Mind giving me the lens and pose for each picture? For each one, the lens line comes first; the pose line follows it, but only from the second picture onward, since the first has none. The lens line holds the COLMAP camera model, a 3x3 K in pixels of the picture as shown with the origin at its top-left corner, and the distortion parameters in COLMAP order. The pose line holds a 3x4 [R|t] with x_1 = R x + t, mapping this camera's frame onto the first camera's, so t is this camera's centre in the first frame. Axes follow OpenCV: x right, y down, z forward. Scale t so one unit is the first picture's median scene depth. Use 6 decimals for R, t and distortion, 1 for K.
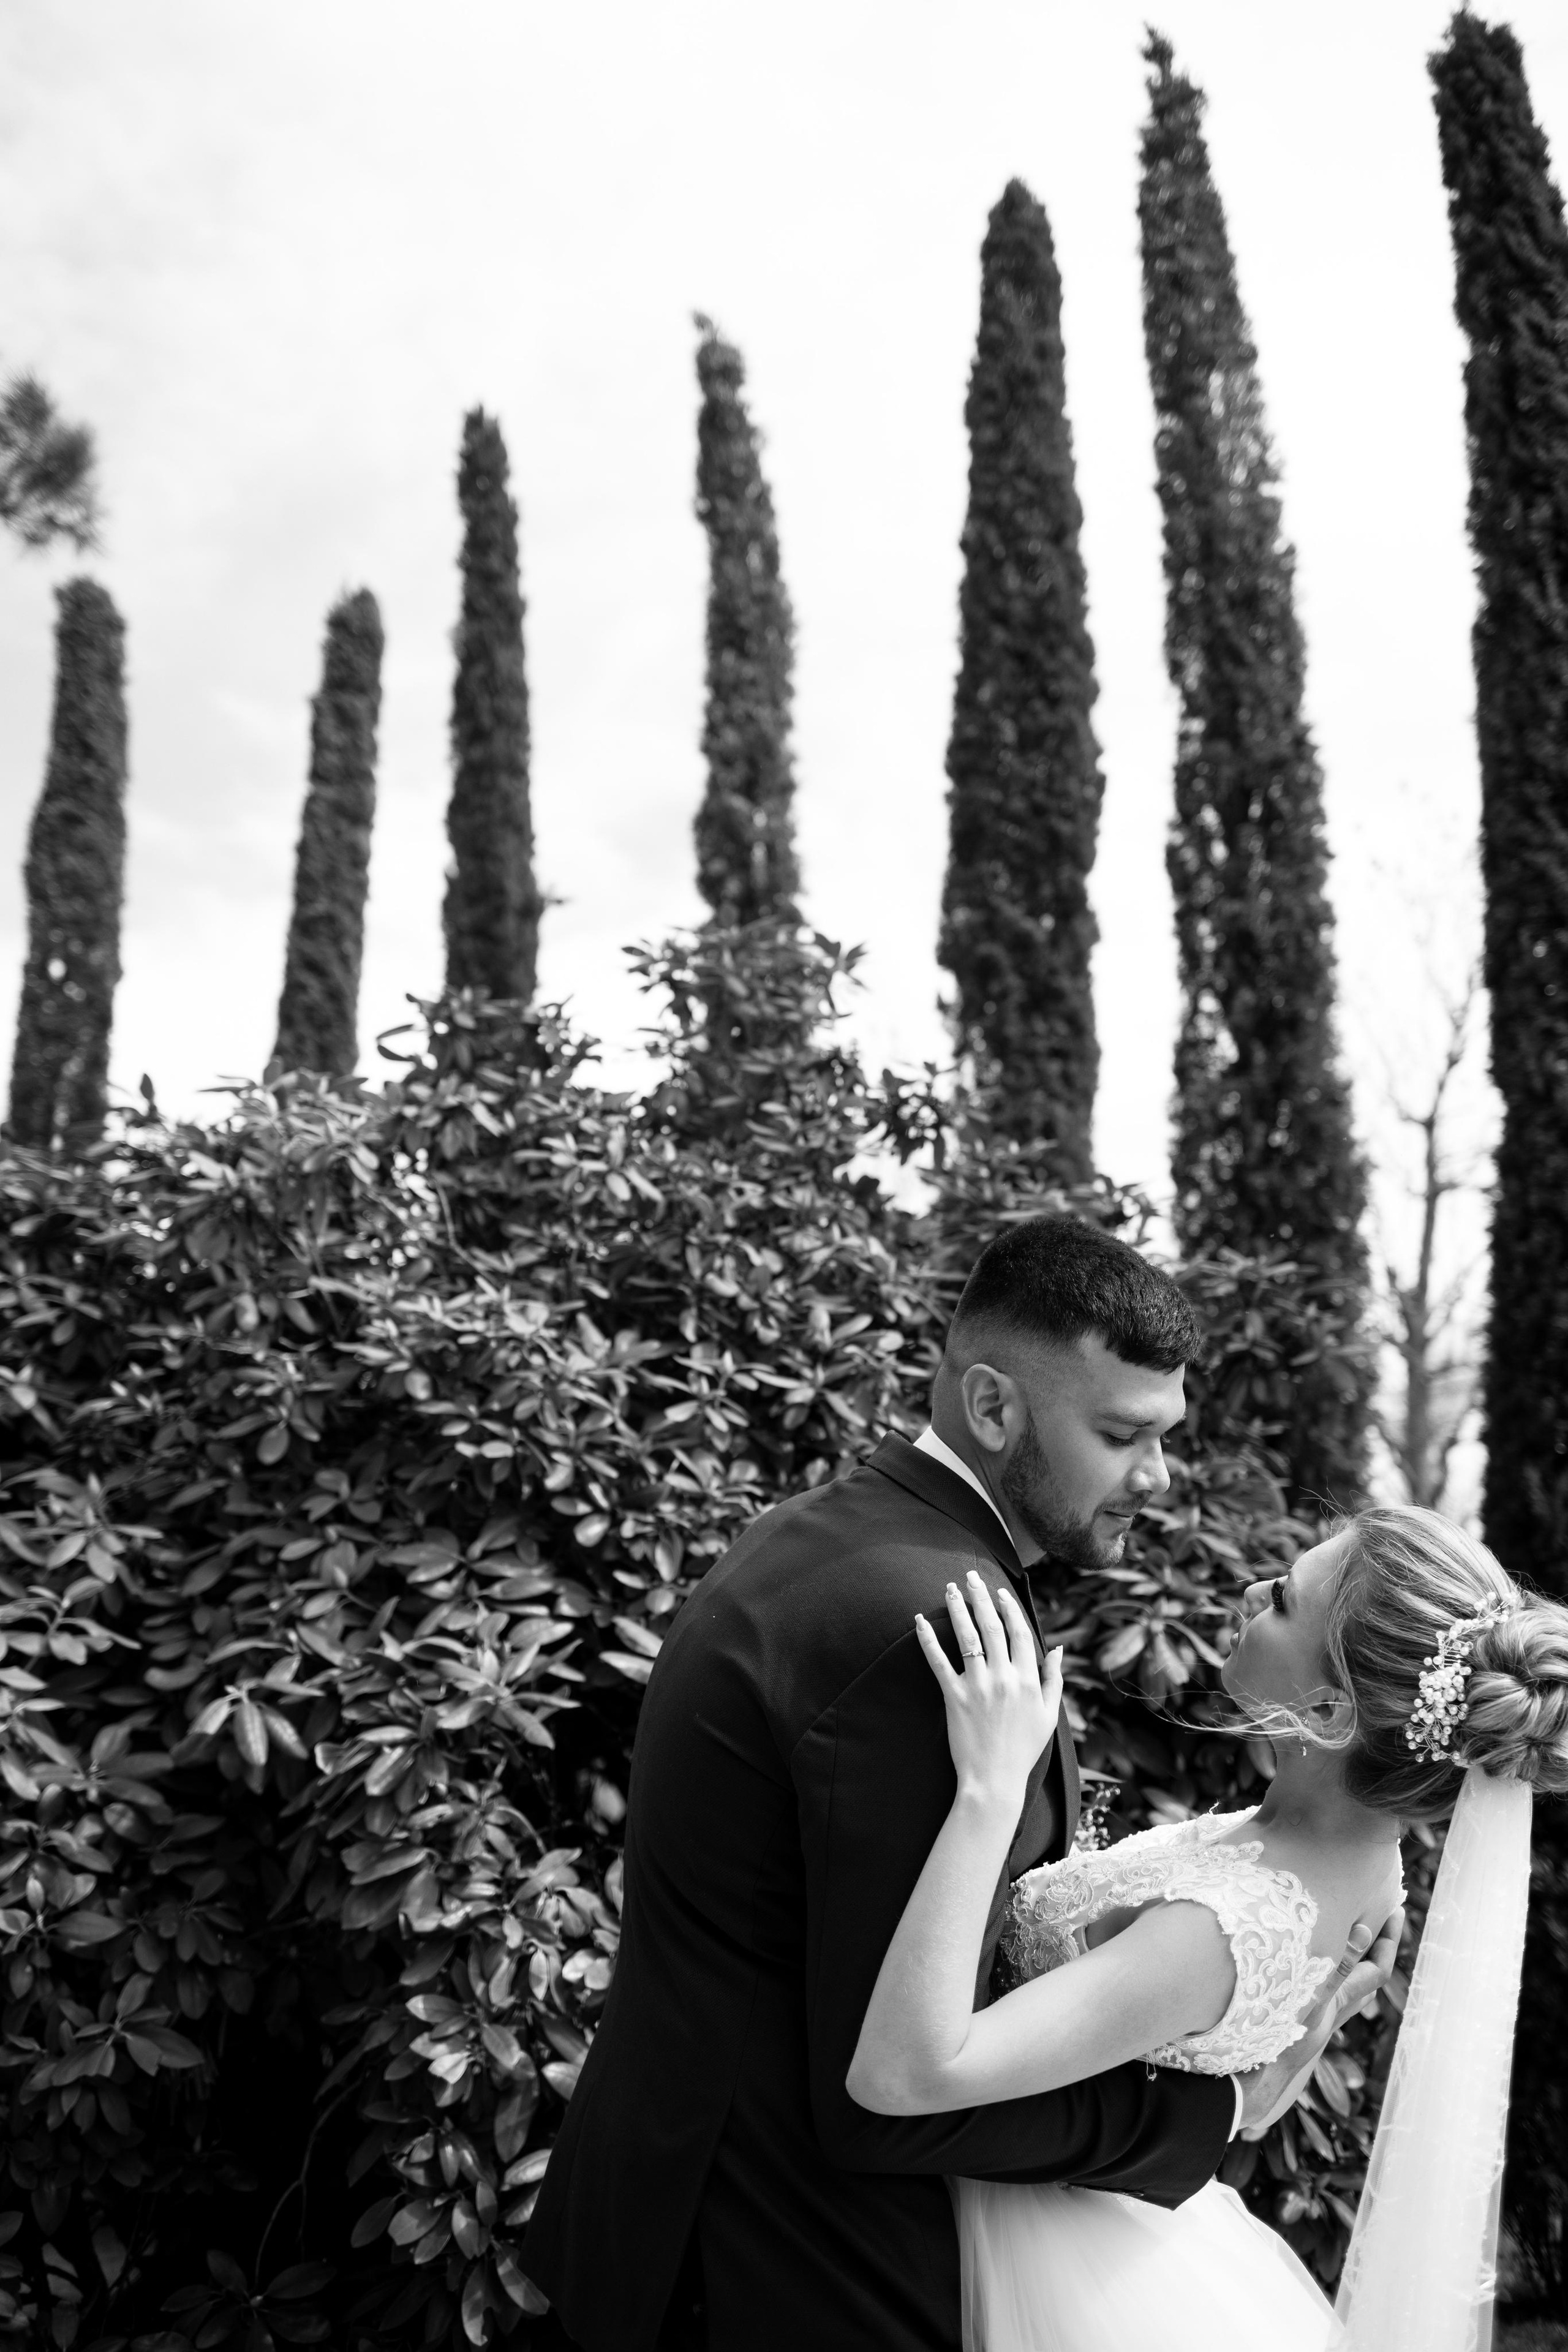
lens RADIAL K [[2386.8, 0, 704.1], [0, 2386.8, 1177.9], [0, 0, 1]] dist [-0.036272, -0.012168]
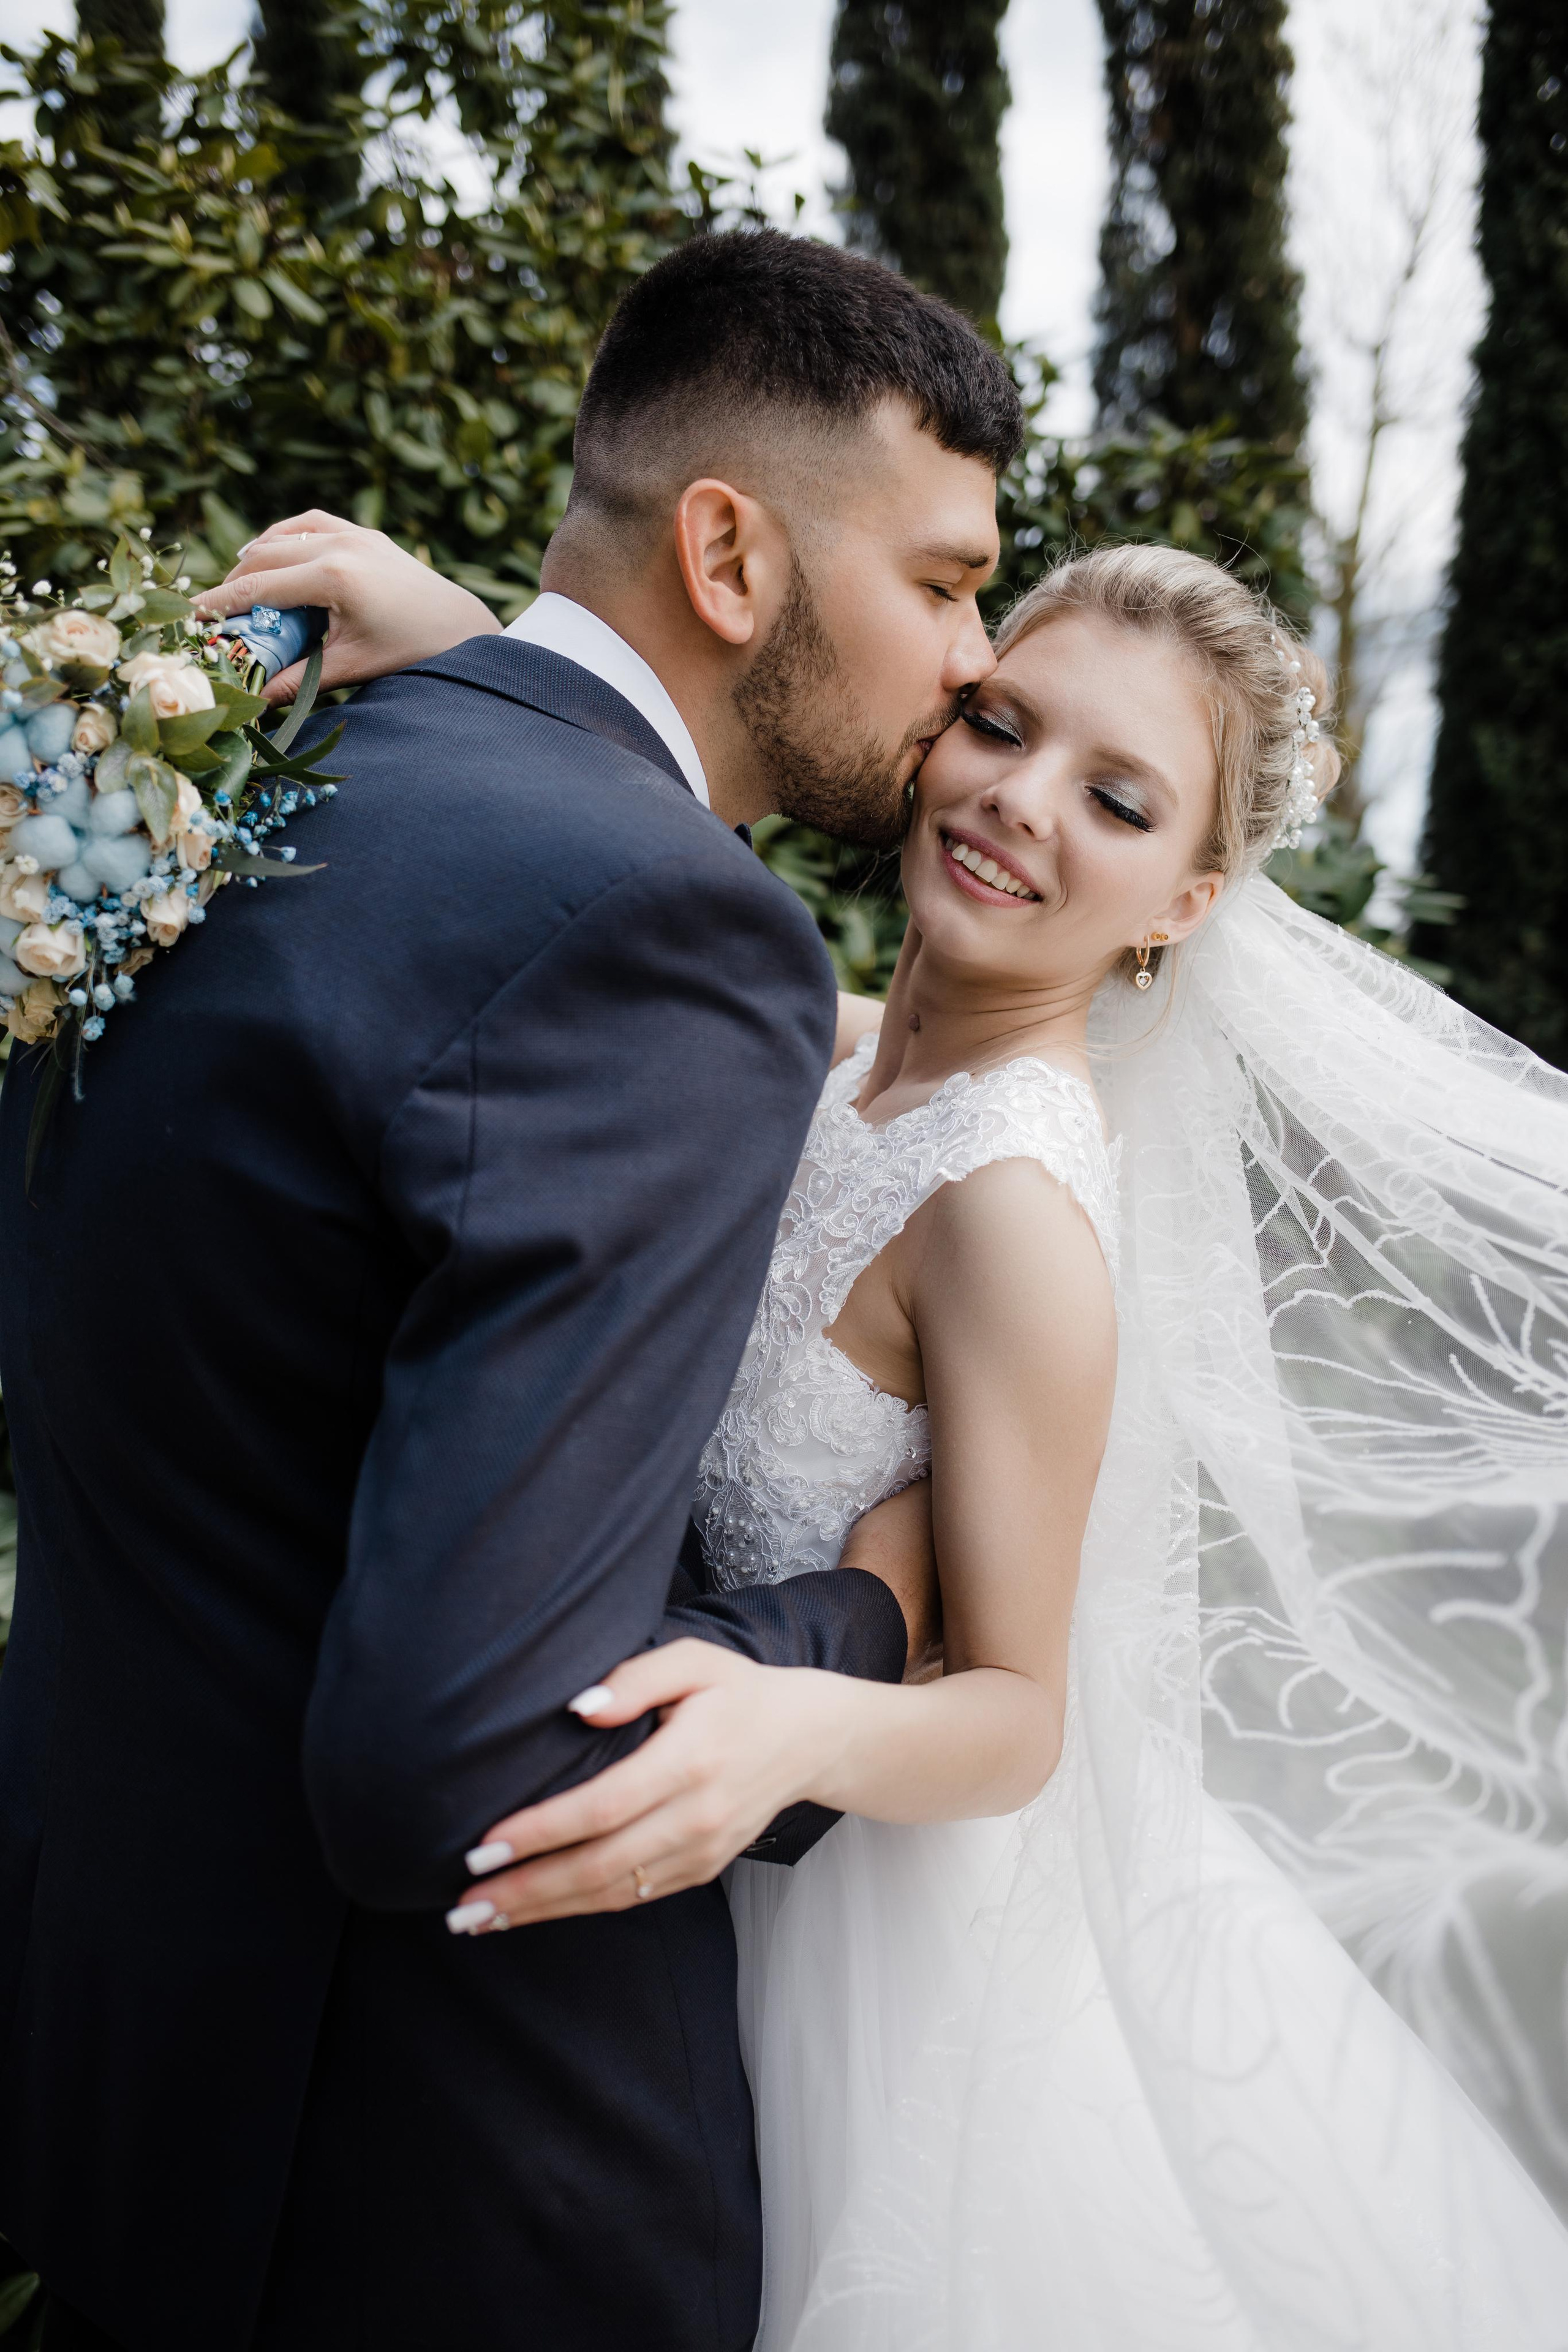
lens RADIAL K [[2386.8, 0, 704.1], [0, 2386.8, 1177.9], [0, 0, 1]] dist [-0.036272, -0.012168]
pose [[0.999192, -0.011824, 0.038425, 0.023990], [-0.000208, 0.954239, 0.299045, 0.015868], [-0.040202, -0.298811, 0.953465, 0.113980]]
